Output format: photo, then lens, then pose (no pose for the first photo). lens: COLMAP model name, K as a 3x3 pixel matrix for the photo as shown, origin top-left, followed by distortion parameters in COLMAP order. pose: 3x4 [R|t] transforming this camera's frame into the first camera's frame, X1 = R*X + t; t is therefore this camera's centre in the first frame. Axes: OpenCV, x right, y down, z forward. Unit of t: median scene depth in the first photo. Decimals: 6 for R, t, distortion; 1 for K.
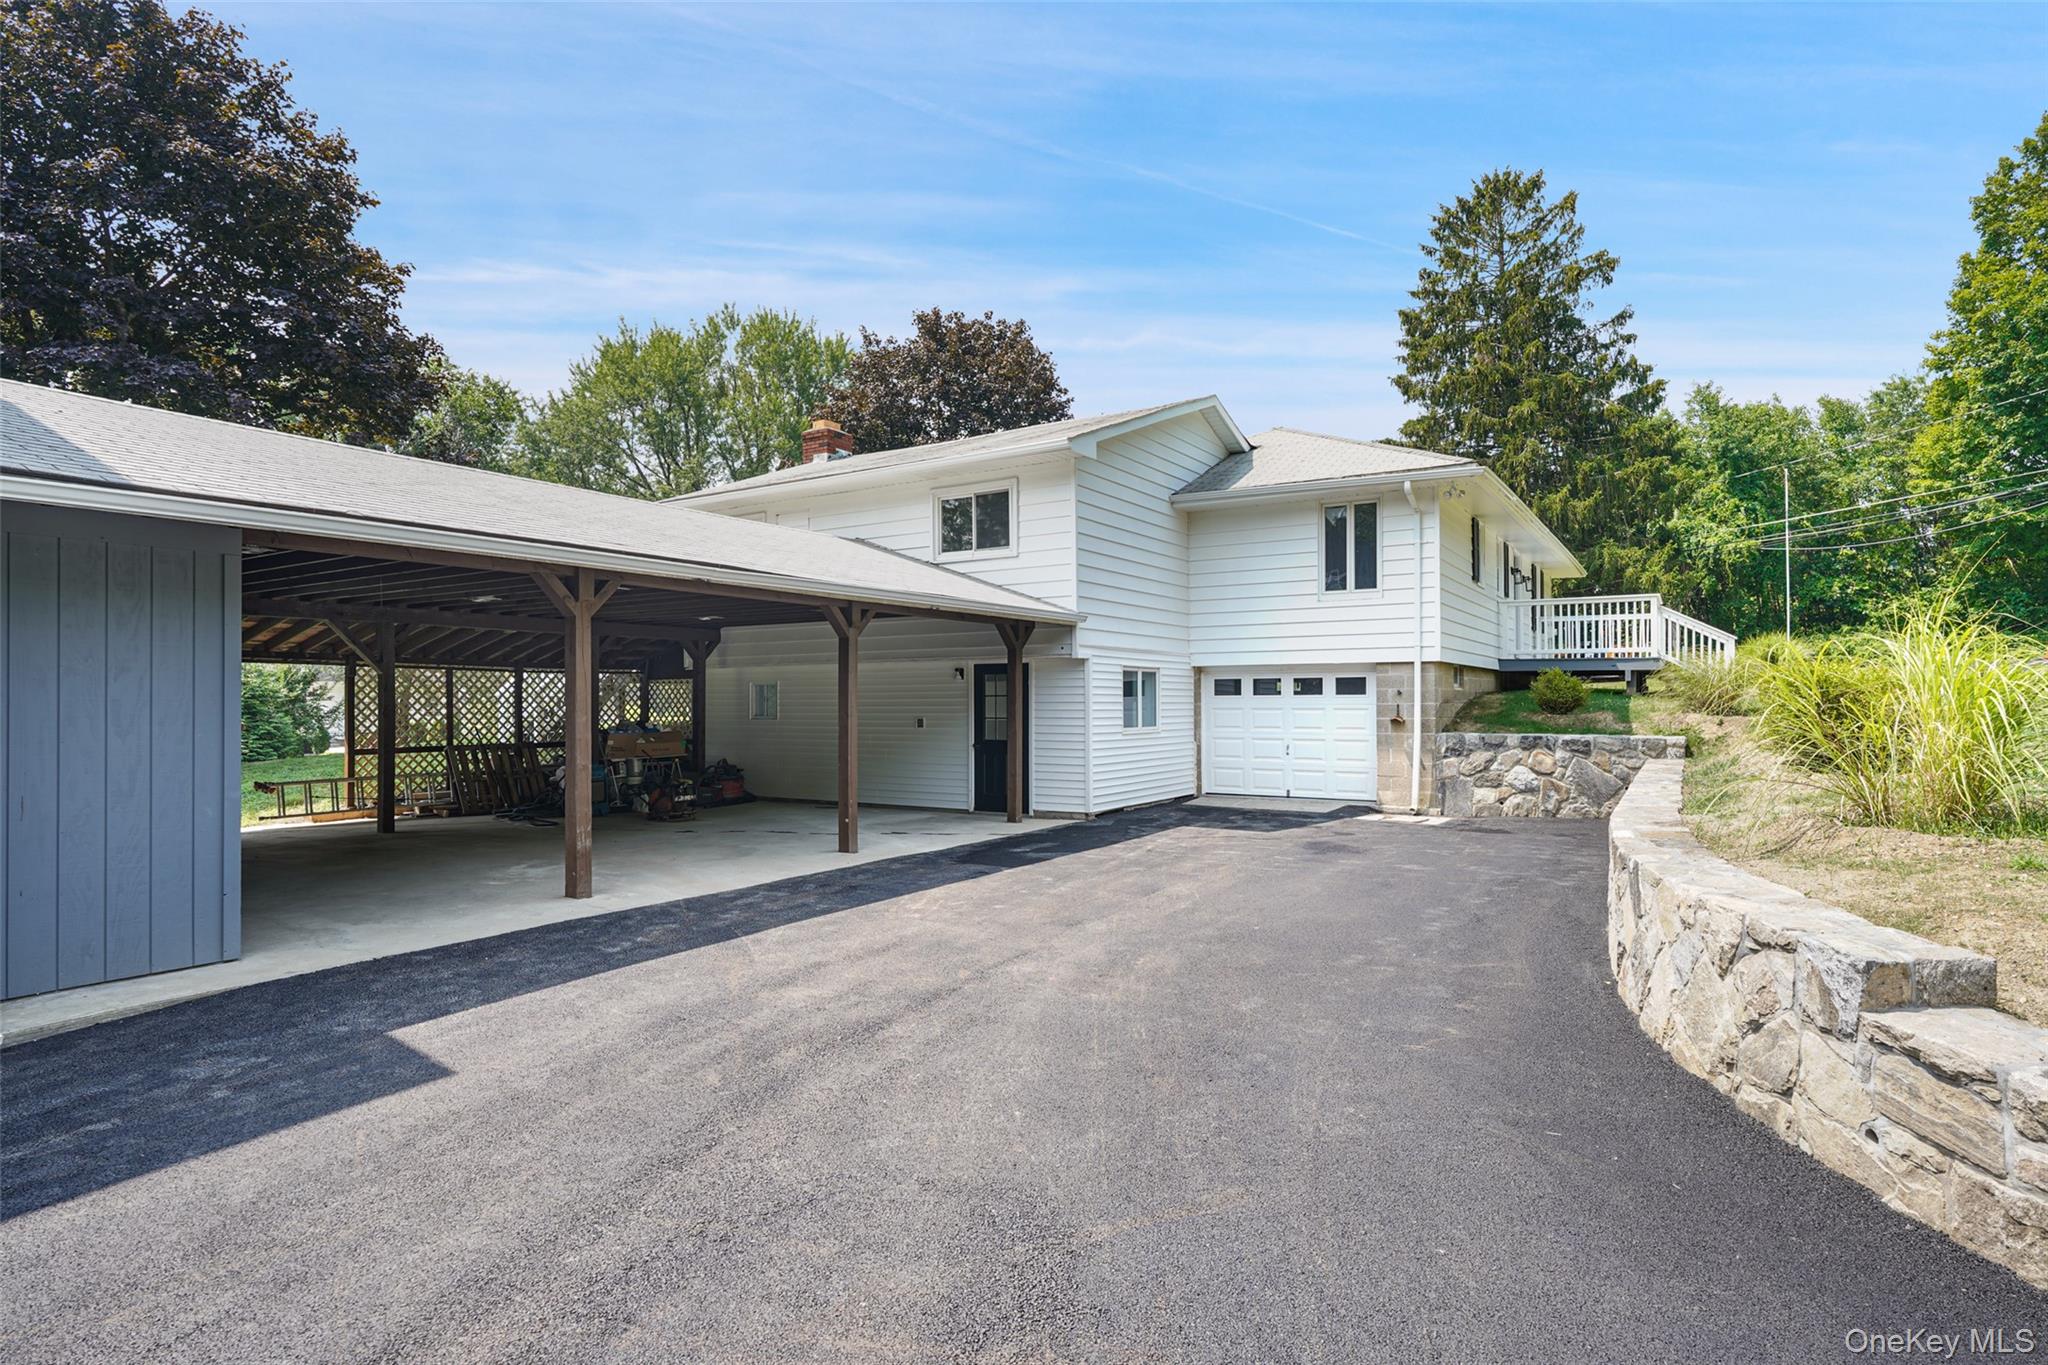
lens RADIAL K [[1089.6, 0, 1024.0], [0, 1089.6, 682.5], [0, 0, 1]] dist [0.024343, -0.000166]
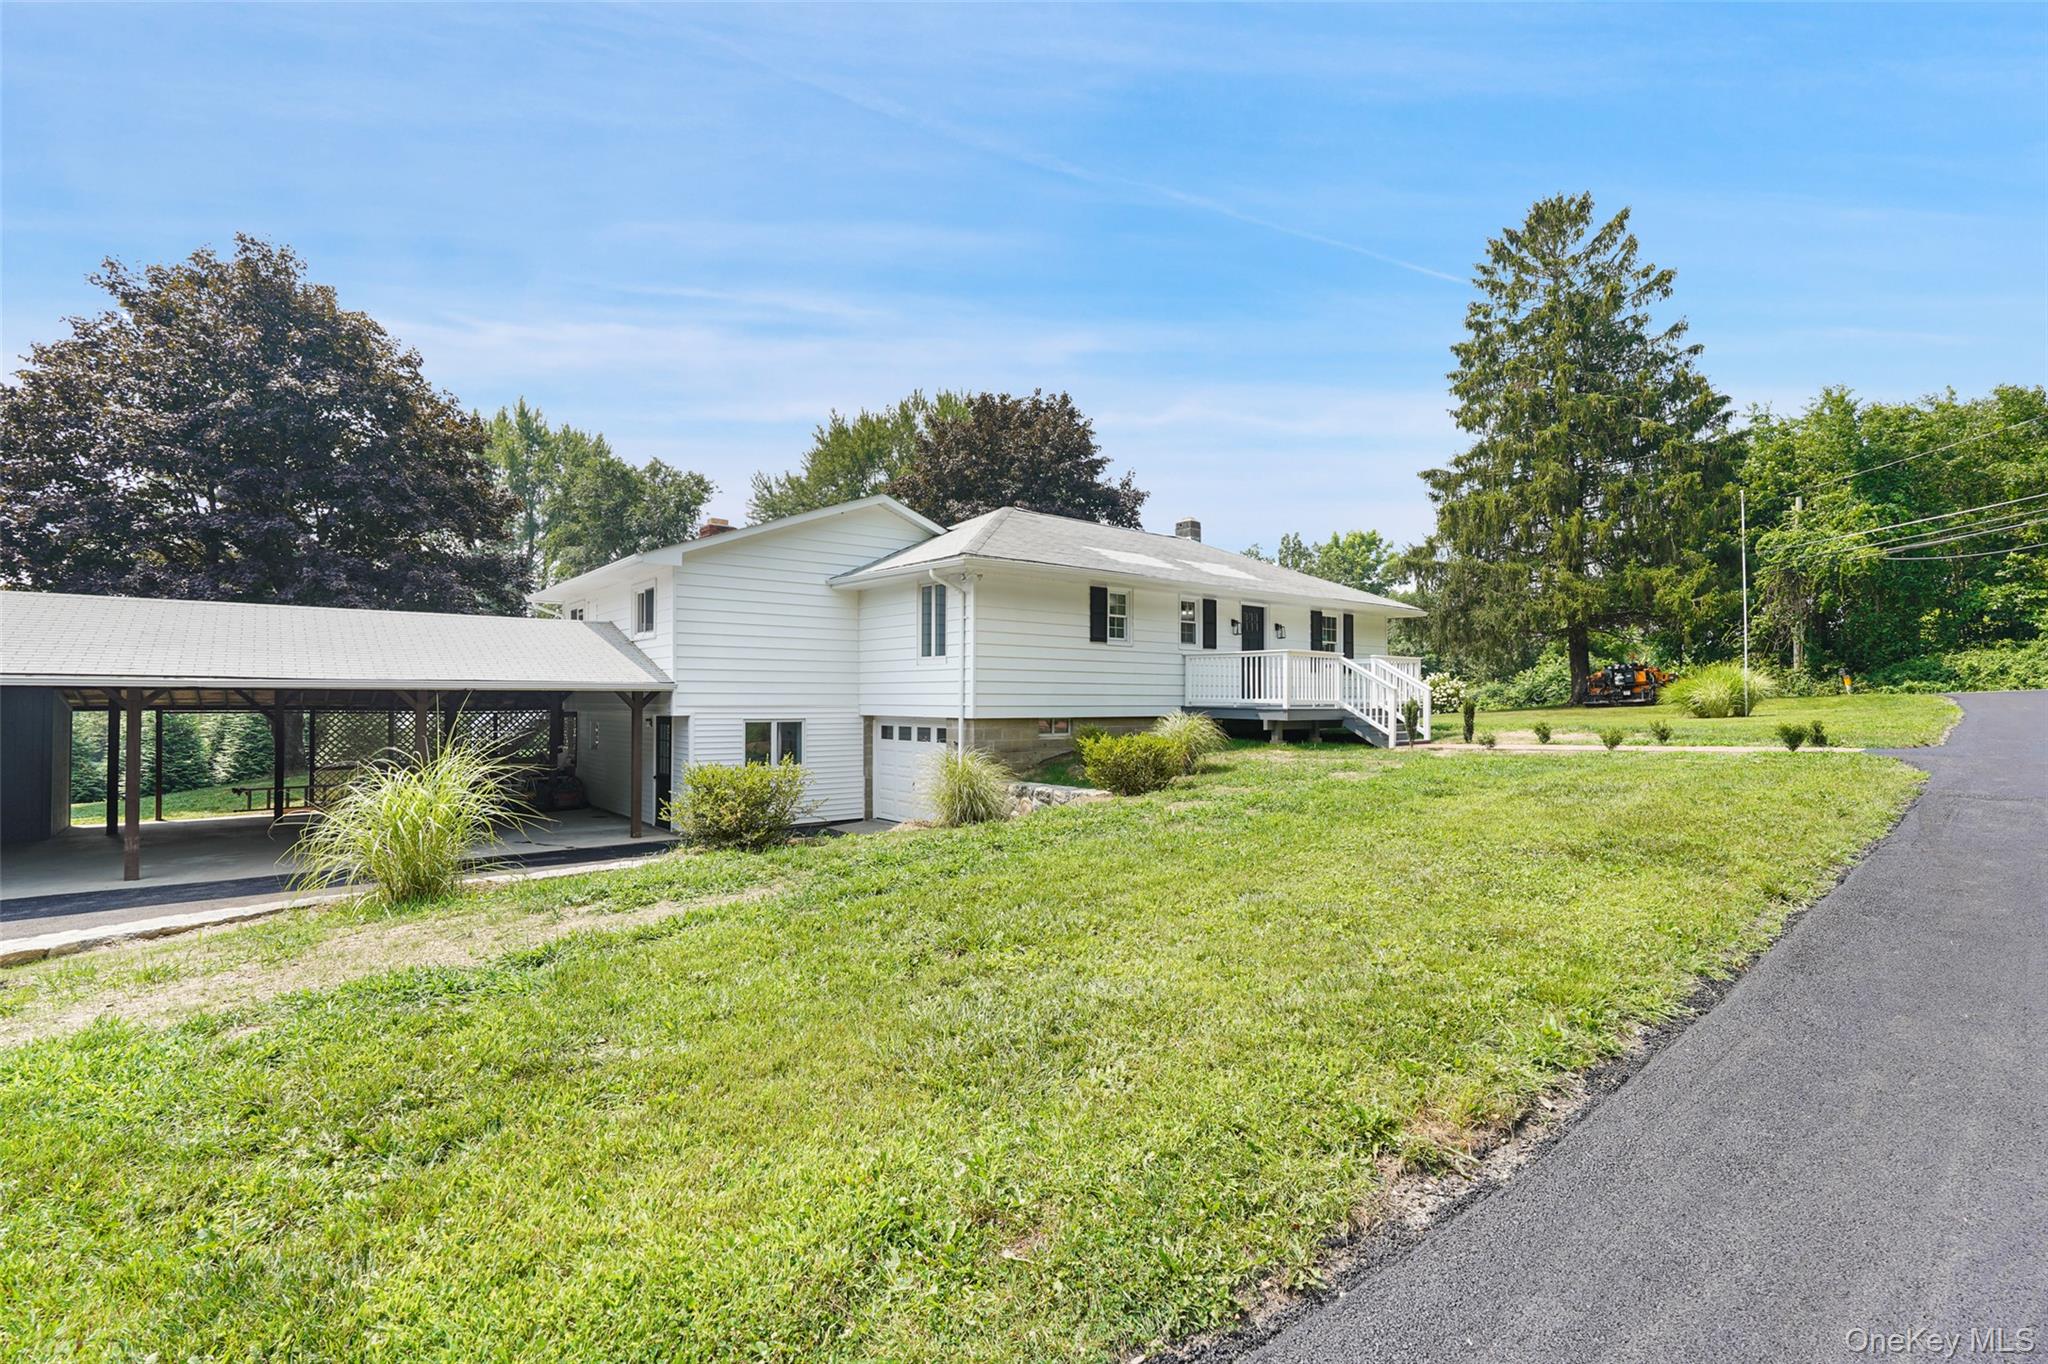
lens RADIAL K [[948.5, 0, 1024.0], [0, 948.5, 682.0], [0, 0, 1]] dist [0.023258, 0.000227]
pose [[0.952702, -0.000057, -0.303907, 0.264664], [0.000077, 1.000000, 0.000051, -0.021101], [0.303907, -0.000072, 0.952702, 0.011952]]
